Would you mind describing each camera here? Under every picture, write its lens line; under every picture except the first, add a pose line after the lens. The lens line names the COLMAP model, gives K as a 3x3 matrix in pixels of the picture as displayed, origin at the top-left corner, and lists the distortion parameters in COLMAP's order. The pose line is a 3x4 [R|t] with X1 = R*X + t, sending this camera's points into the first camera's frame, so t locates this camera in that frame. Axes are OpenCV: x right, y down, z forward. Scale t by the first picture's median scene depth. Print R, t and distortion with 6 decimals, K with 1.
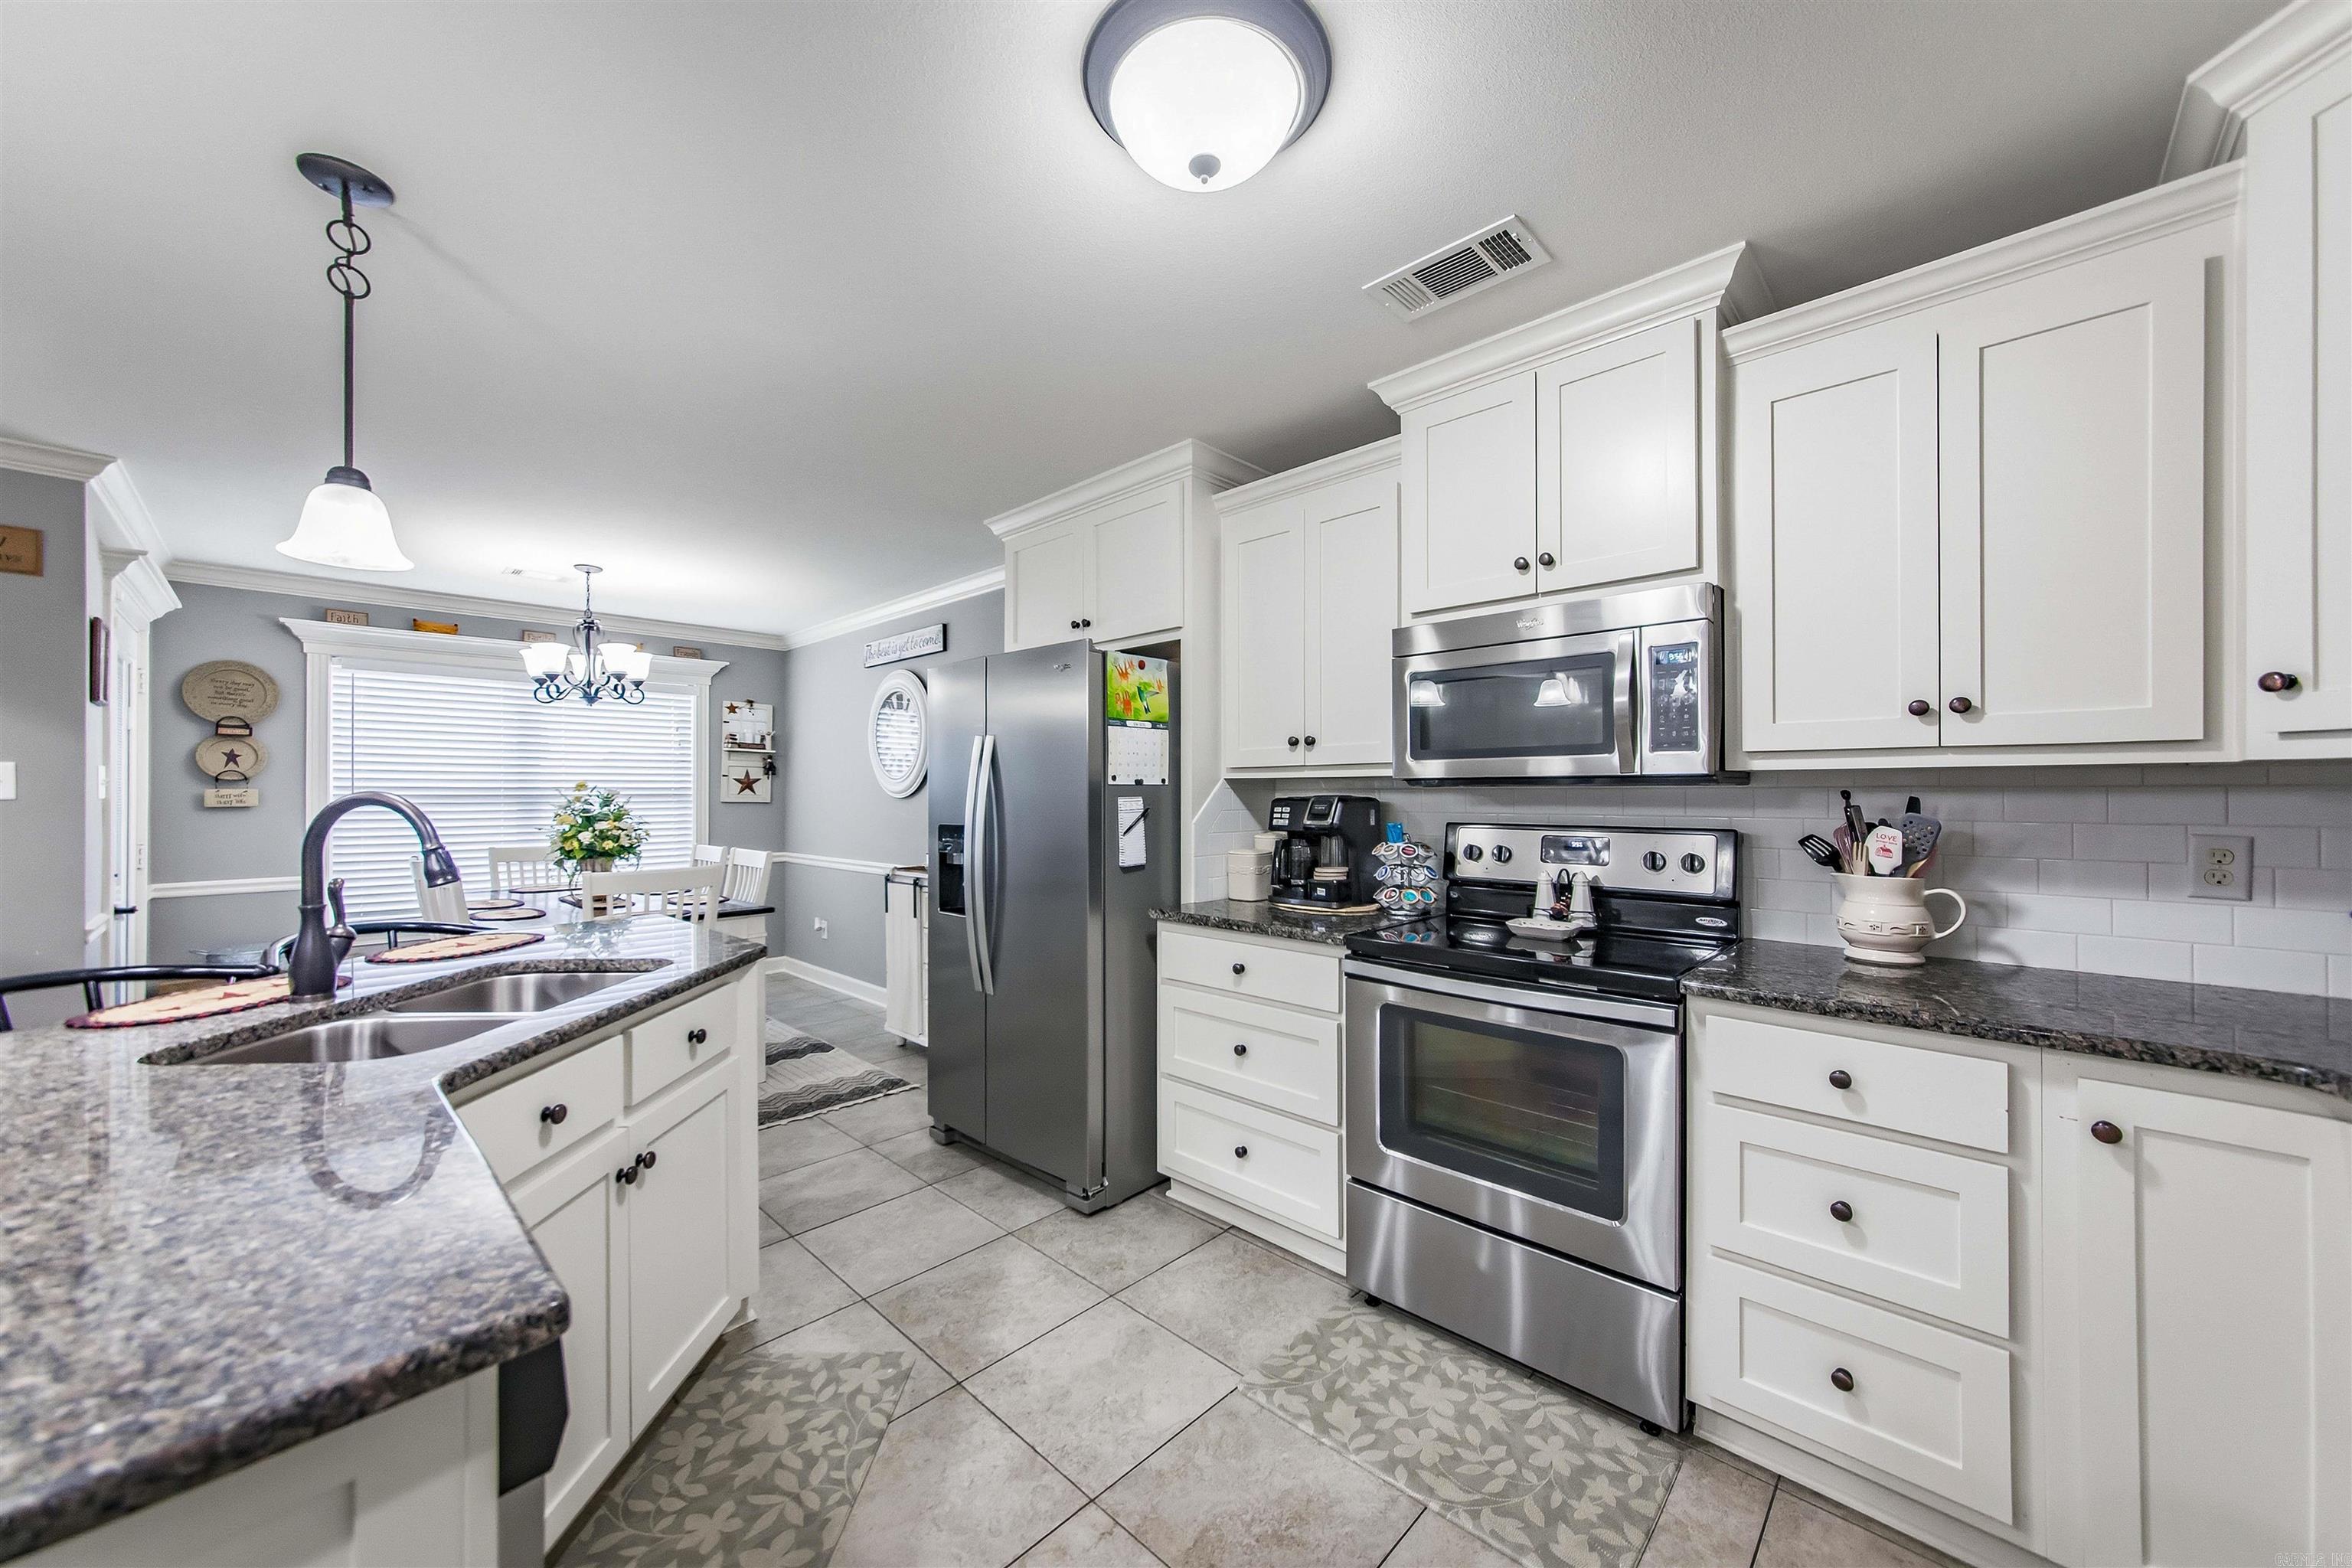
lens RADIAL K [[867.4, 0, 1168.0], [0, 867.4, 794.1], [0, 0, 1]] dist [0.001240, 0.000767]
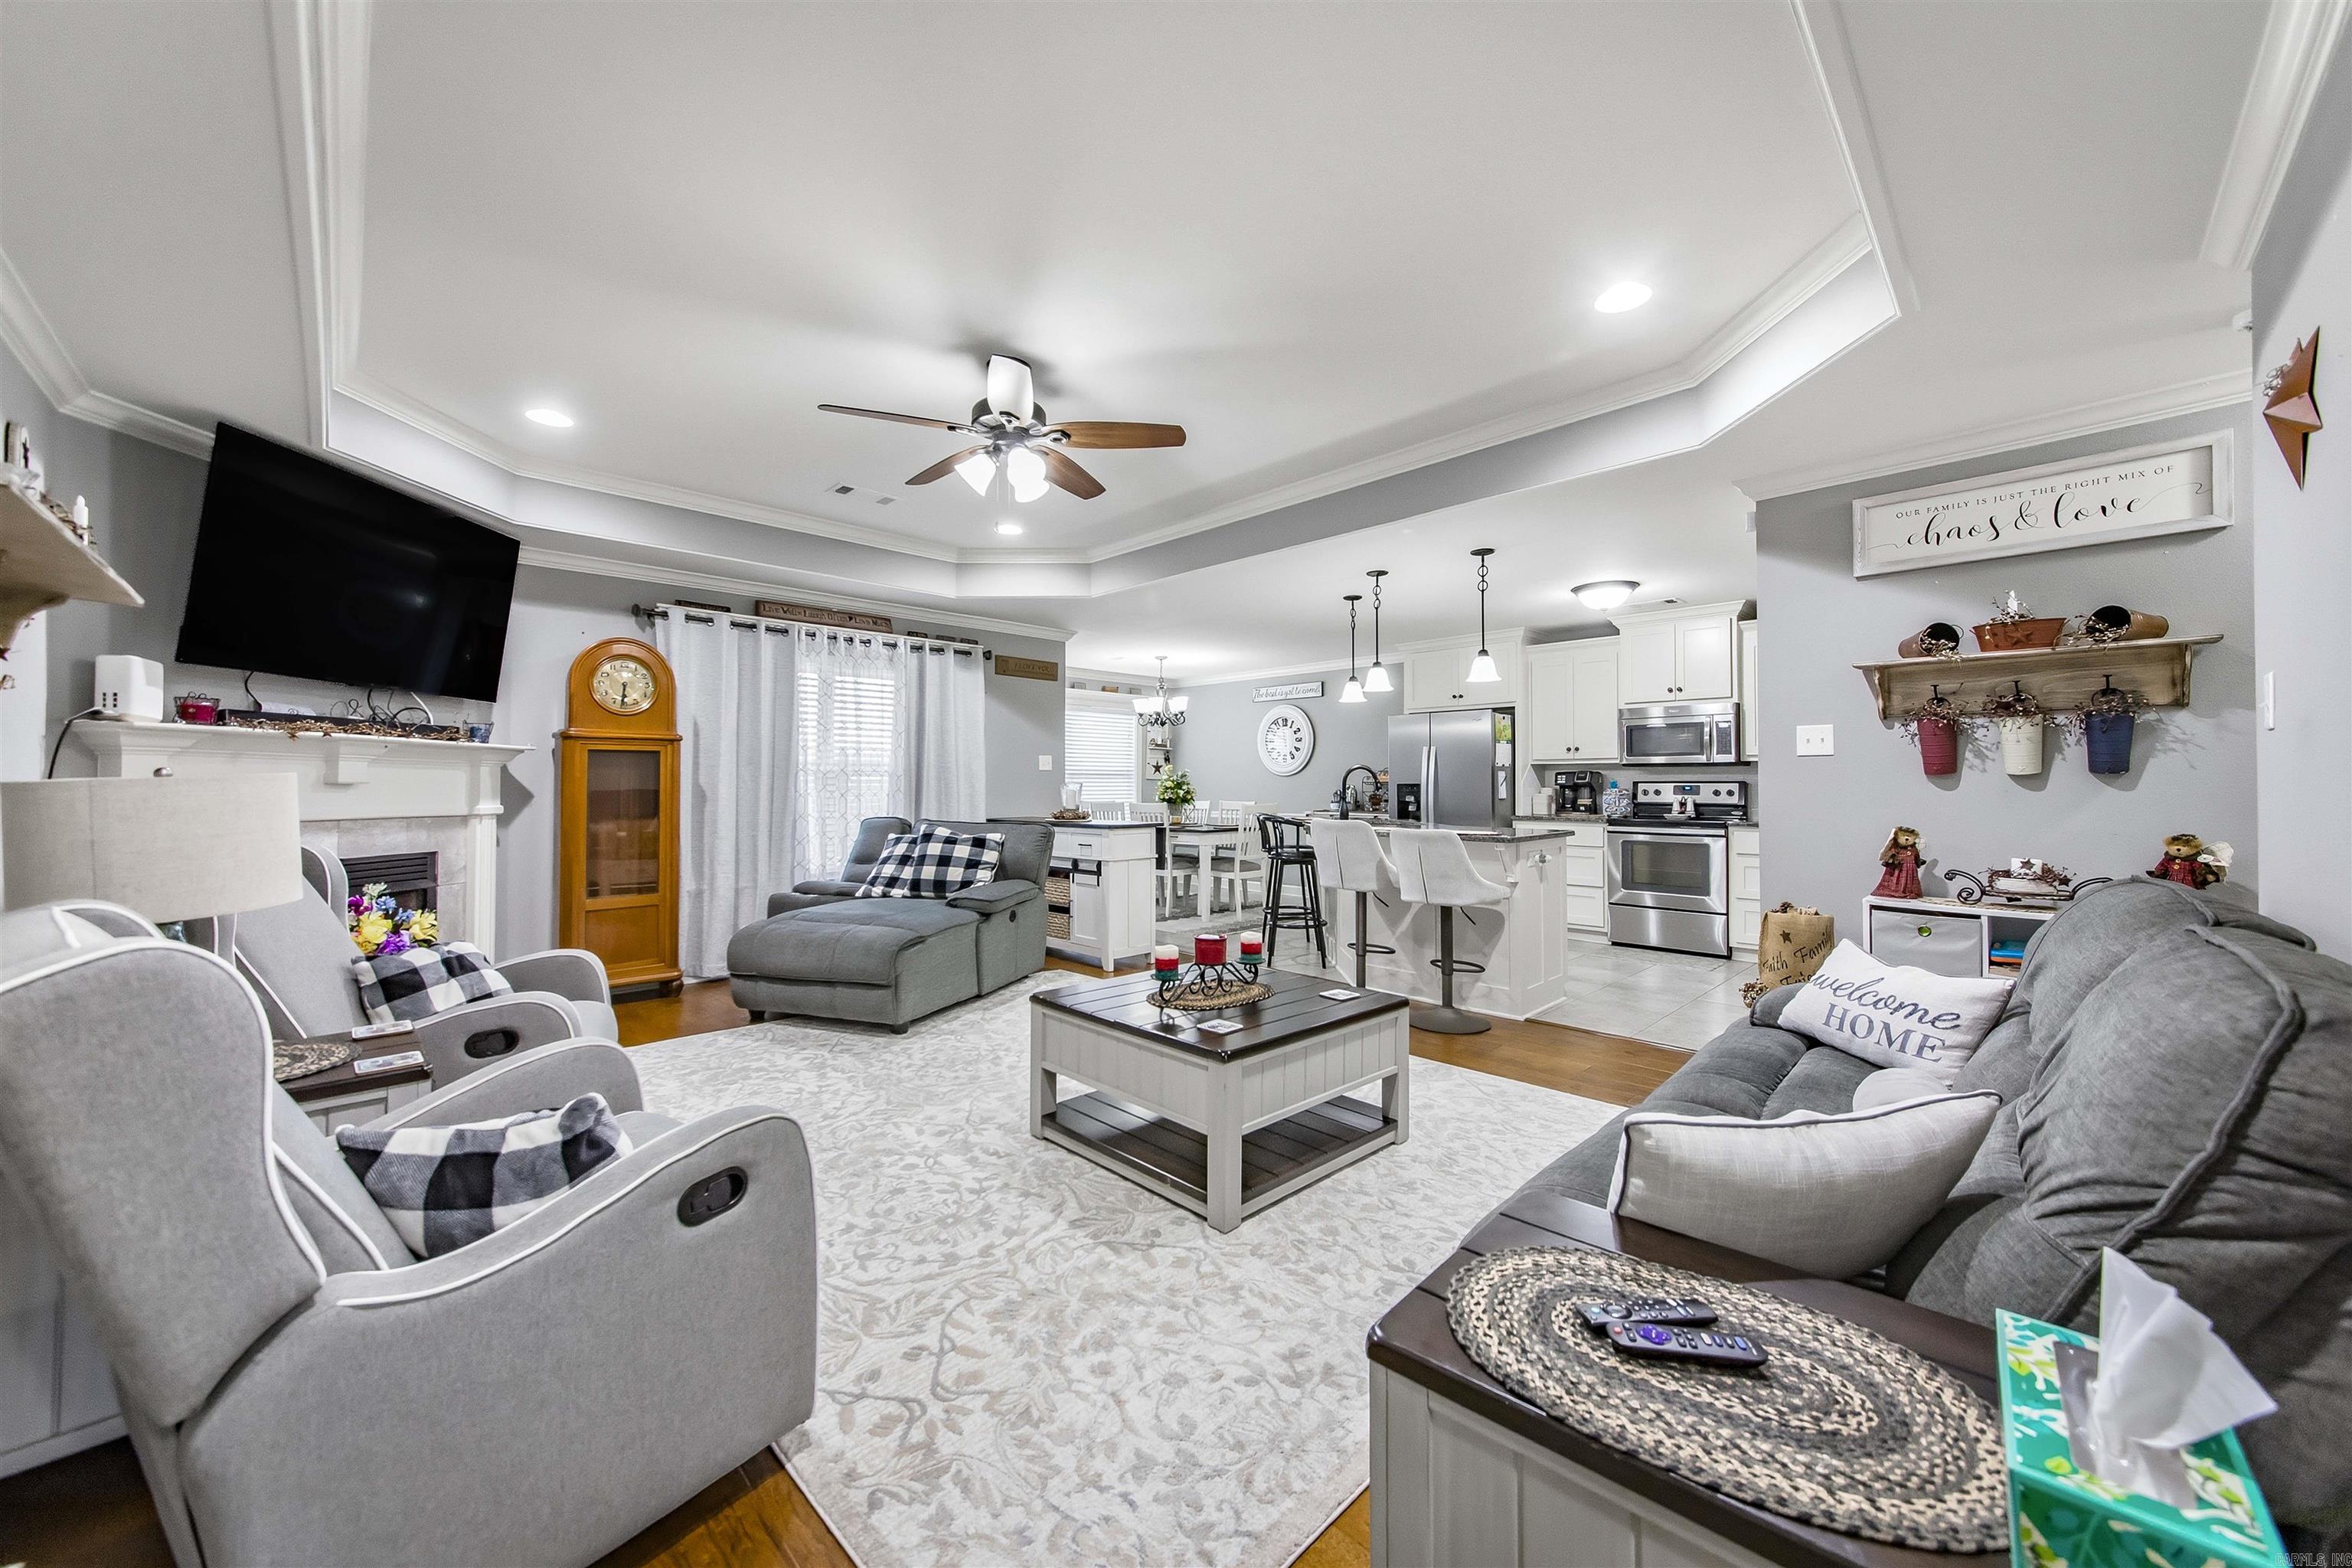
lens RADIAL K [[867.4, 0, 1176.4], [0, 867.4, 773.0], [0, 0, 1]] dist [0.001240, 0.000767]
pose [[0.999575, 0.003851, -0.028891, -0.945581], [-0.004253, 0.999895, -0.013844, 0.049023], [0.028834, 0.013961, 0.999487, -1.588855]]
